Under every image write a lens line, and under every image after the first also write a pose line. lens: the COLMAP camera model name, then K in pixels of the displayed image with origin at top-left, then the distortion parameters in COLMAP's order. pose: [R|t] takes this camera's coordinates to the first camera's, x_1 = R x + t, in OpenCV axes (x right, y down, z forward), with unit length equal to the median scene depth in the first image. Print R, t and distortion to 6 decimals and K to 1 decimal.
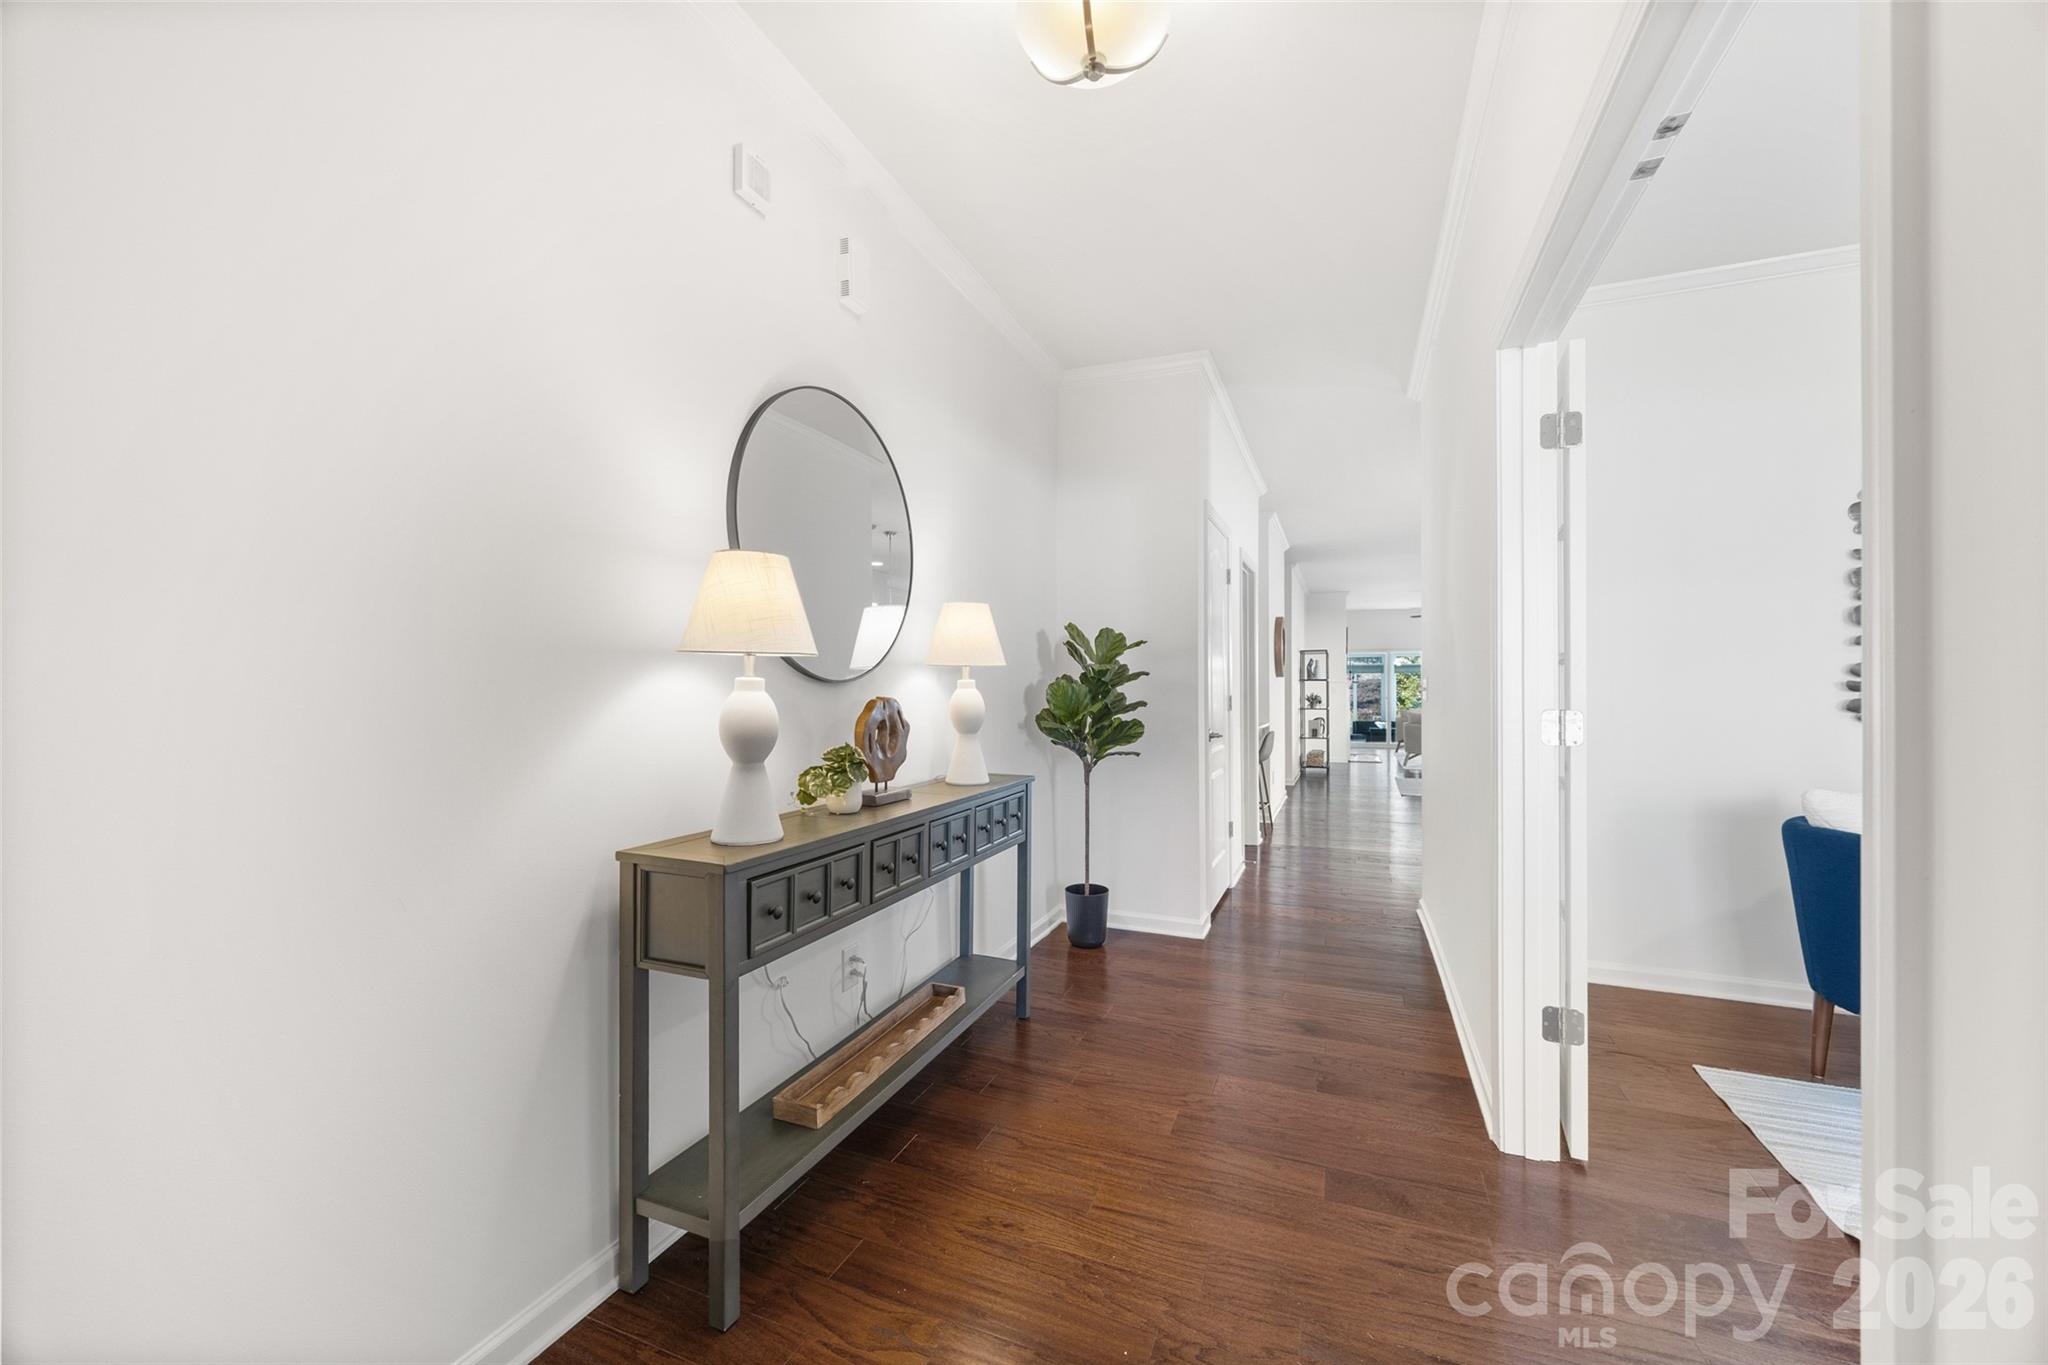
lens RADIAL K [[792.2, 0, 1026.1], [0, 792.2, 674.6], [0, 0, 1]] dist [-0.001091, 0.000263]
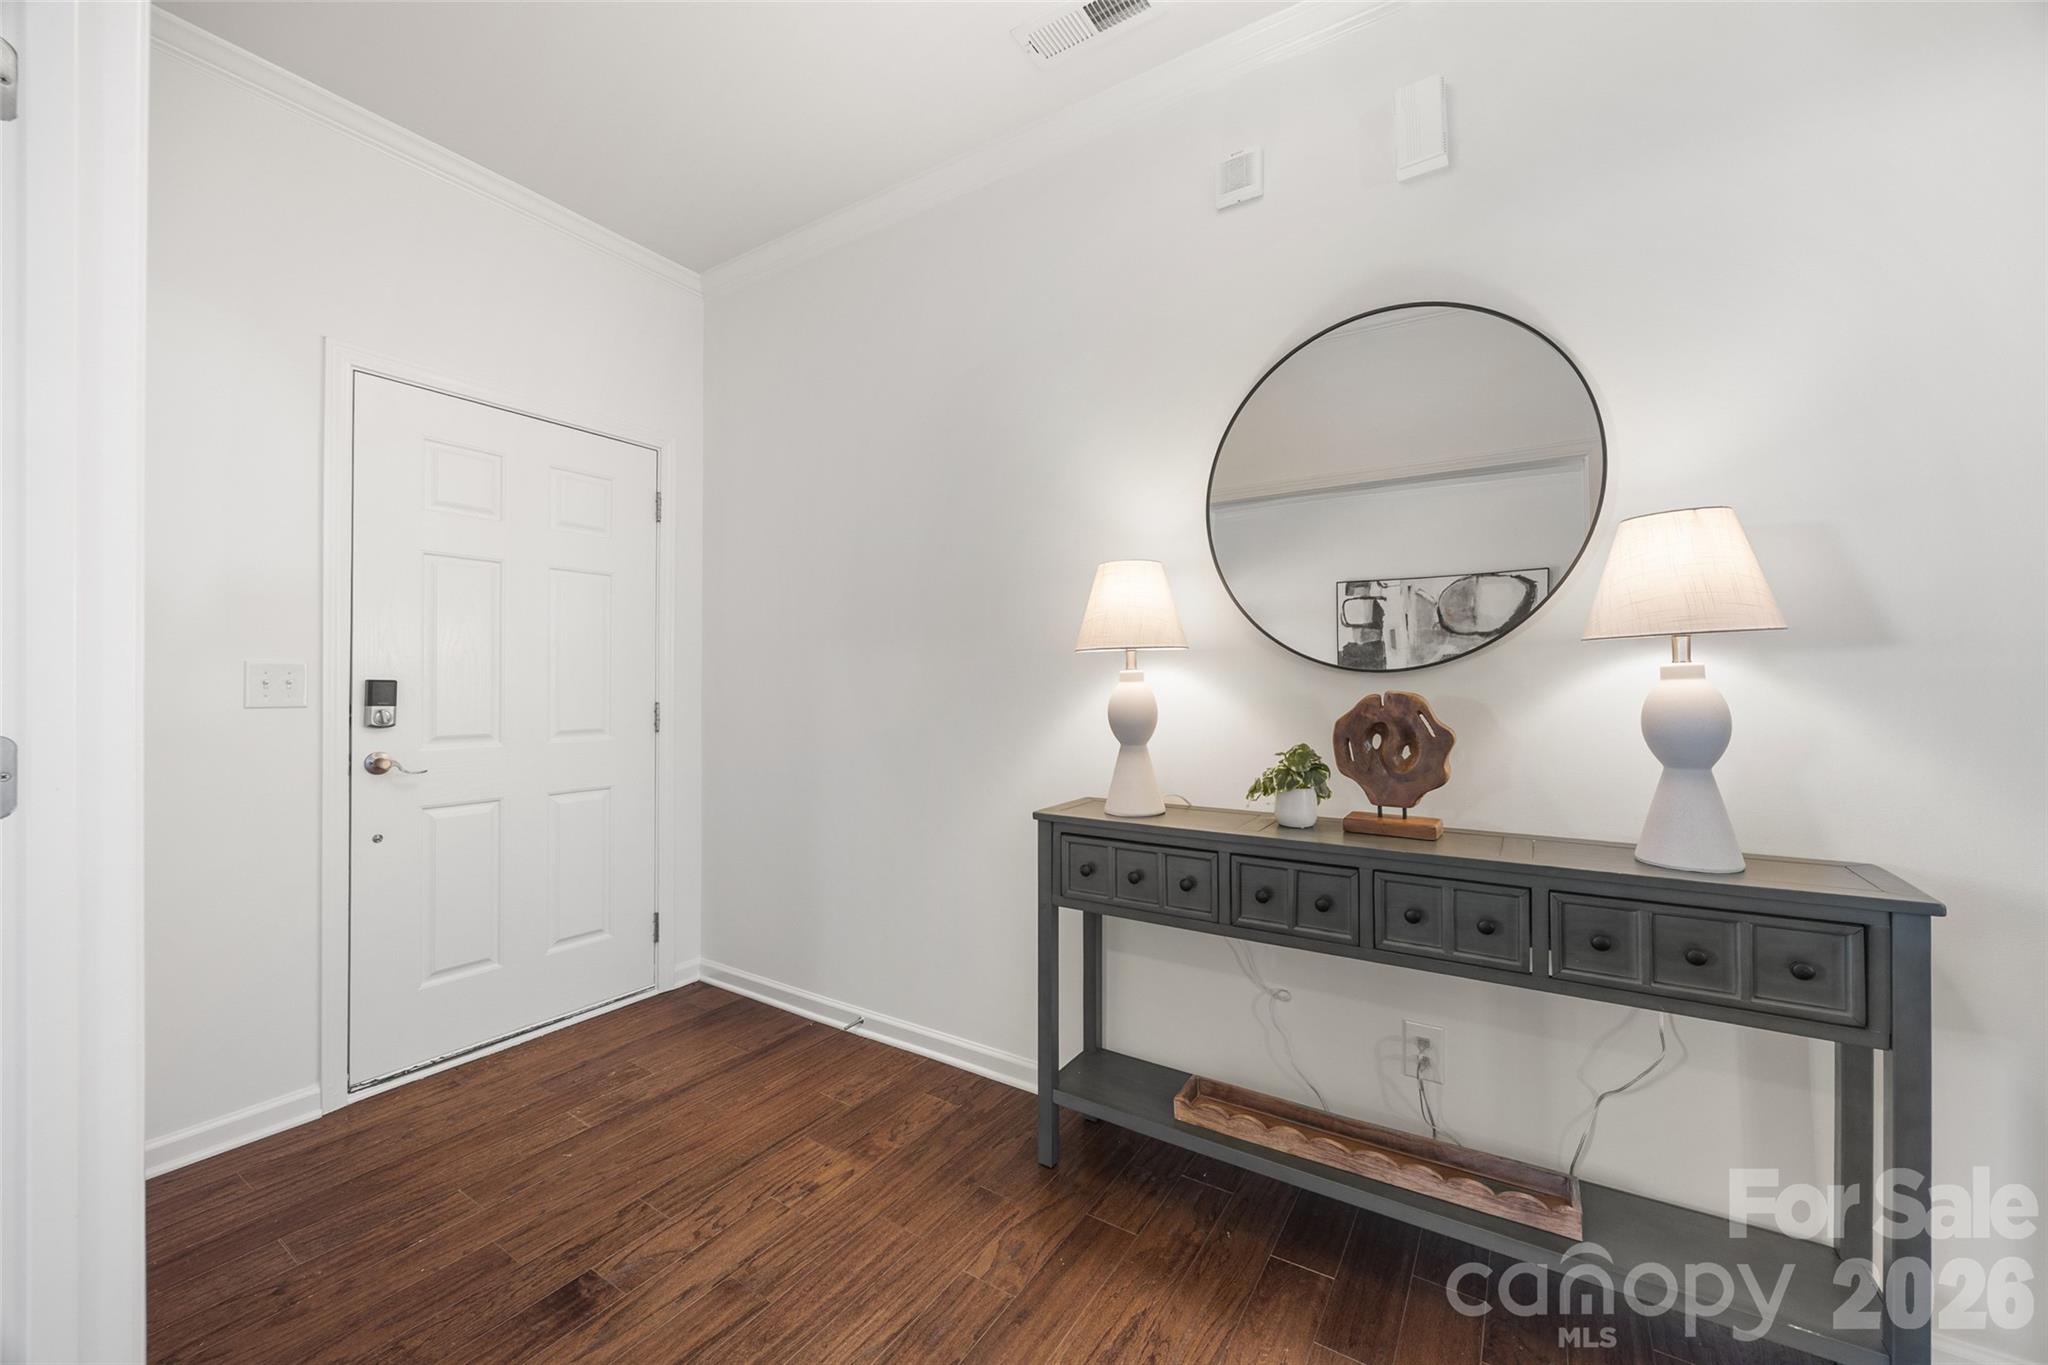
lens RADIAL K [[792.2, 0, 1026.1], [0, 792.2, 674.6], [0, 0, 1]] dist [-0.001091, 0.000263]
pose [[-0.196256, -0.008312, -0.980517, 0.685799], [0.026232, 0.999562, -0.013723, 0.017388], [0.980202, -0.028414, -0.195952, 0.922601]]
